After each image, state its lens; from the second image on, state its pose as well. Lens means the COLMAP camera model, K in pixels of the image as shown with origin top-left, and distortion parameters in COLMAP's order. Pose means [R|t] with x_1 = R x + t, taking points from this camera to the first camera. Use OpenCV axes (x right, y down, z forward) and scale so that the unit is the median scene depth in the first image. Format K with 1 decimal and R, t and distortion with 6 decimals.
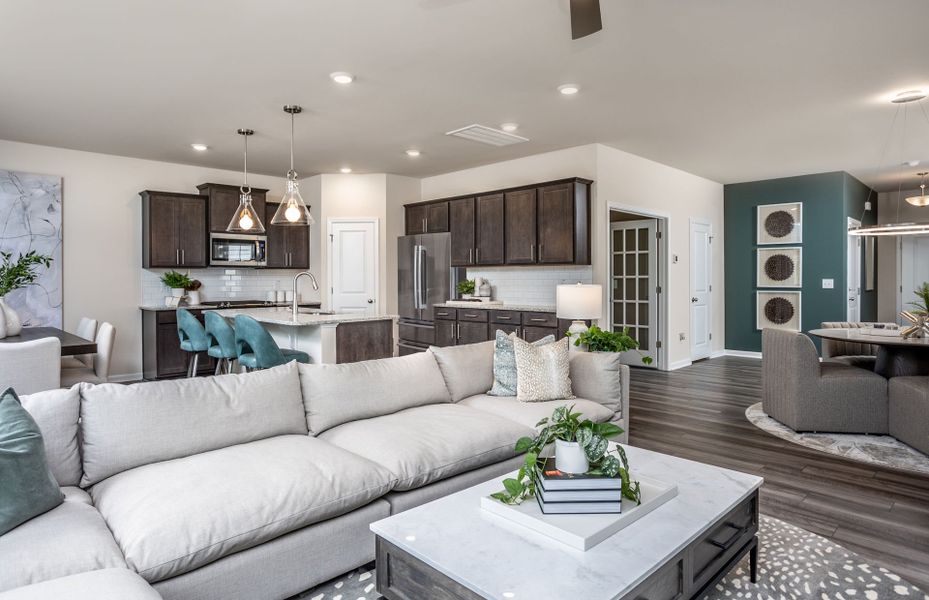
lens RADIAL K [[534.3, 0, 447.3], [0, 534.3, 283.6], [0, 0, 1]] dist [-0.005133, -0.000729]
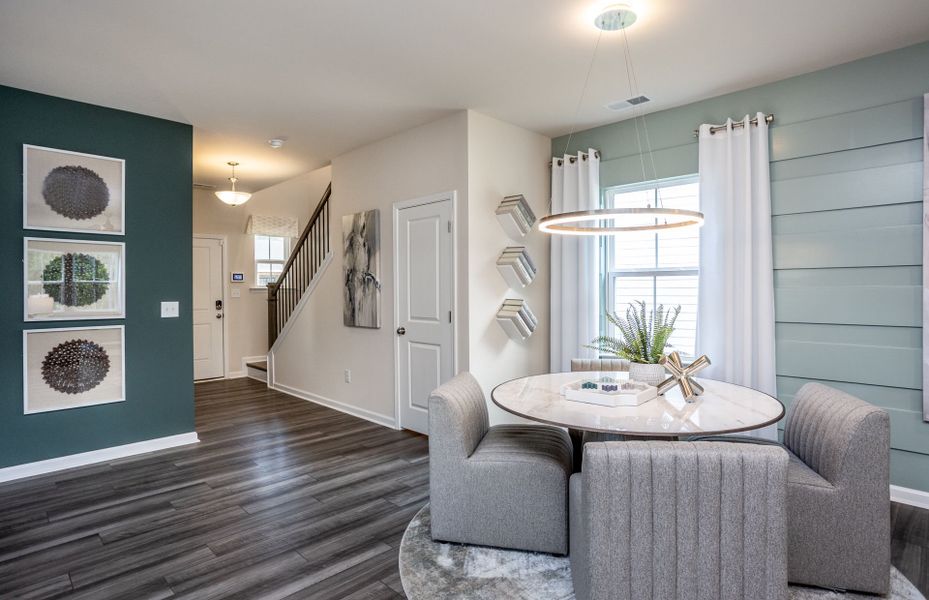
lens RADIAL K [[507.5, 0, 471.8], [0, 507.5, 285.4], [0, 0, 1]] dist [-0.018773, 0.001857]
pose [[-0.027992, 0.010462, 0.999553, 0.163613], [0.014700, 0.999841, -0.010054, -0.016749], [-0.999500, 0.014412, -0.028142, 0.733947]]
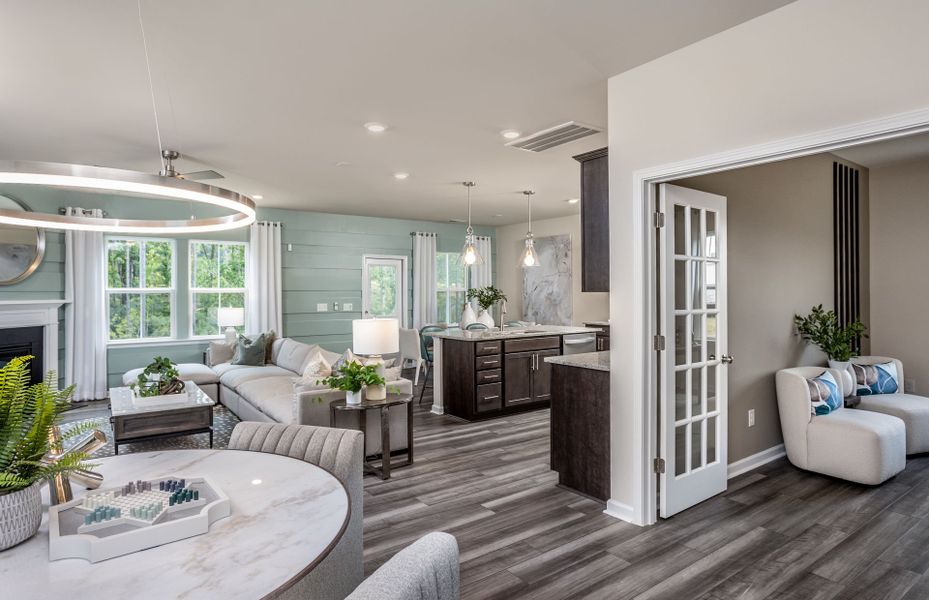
lens RADIAL K [[529.3, 0, 465.5], [0, 529.3, 283.6], [0, 0, 1]] dist [-0.004653, 0.001754]
pose [[-0.141126, -0.012448, -0.989913, 0.731335], [-0.003448, 0.999921, -0.012083, -0.031084], [0.989986, 0.001708, -0.141158, 0.793057]]
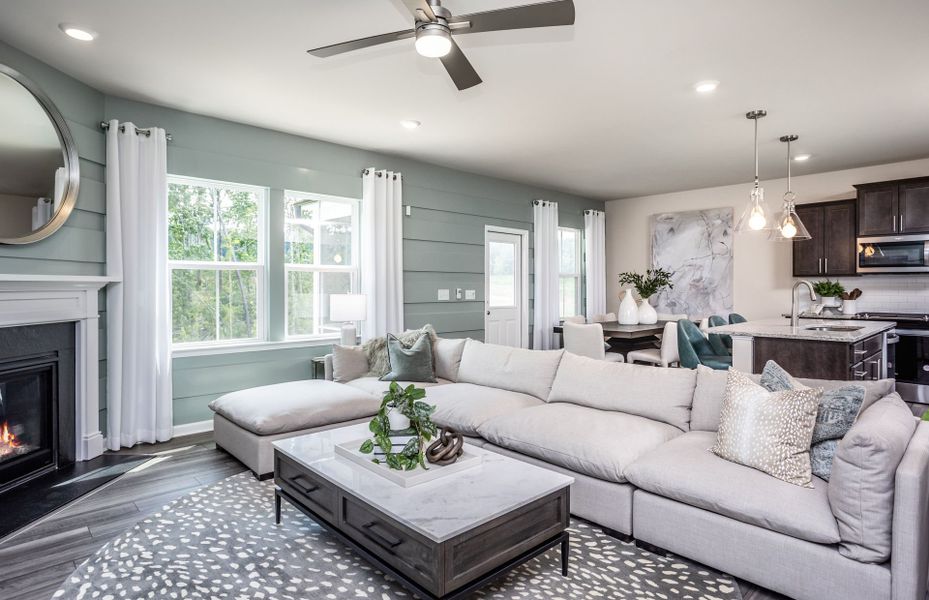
lens RADIAL K [[507.5, 0, 471.8], [0, 507.5, 285.4], [0, 0, 1]] dist [-0.018773, 0.001857]
pose [[0.004444, 0.001178, -0.999989, 0.420385], [-0.010939, 0.999940, 0.001129, -0.006359], [0.999930, 0.010934, 0.004457, 0.320259]]
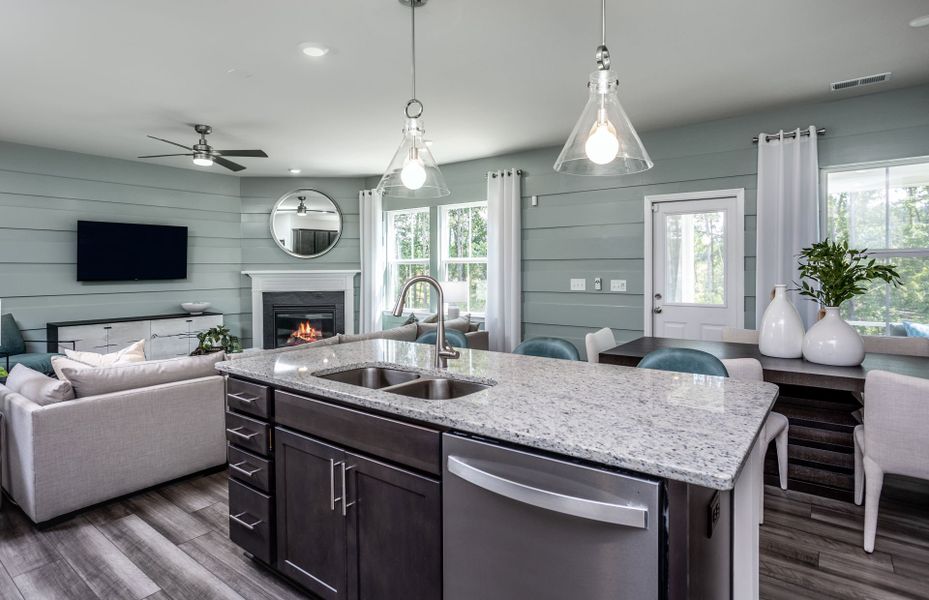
lens RADIAL K [[500.9, 0, 458.2], [0, 500.9, 272.4], [0, 0, 1]] dist [-0.015663, 0.000496]
pose [[-0.987998, 0.010031, -0.154142, -0.166036], [0.007285, 0.999805, 0.018368, -0.023753], [0.154296, 0.017024, -0.987878, 1.035483]]
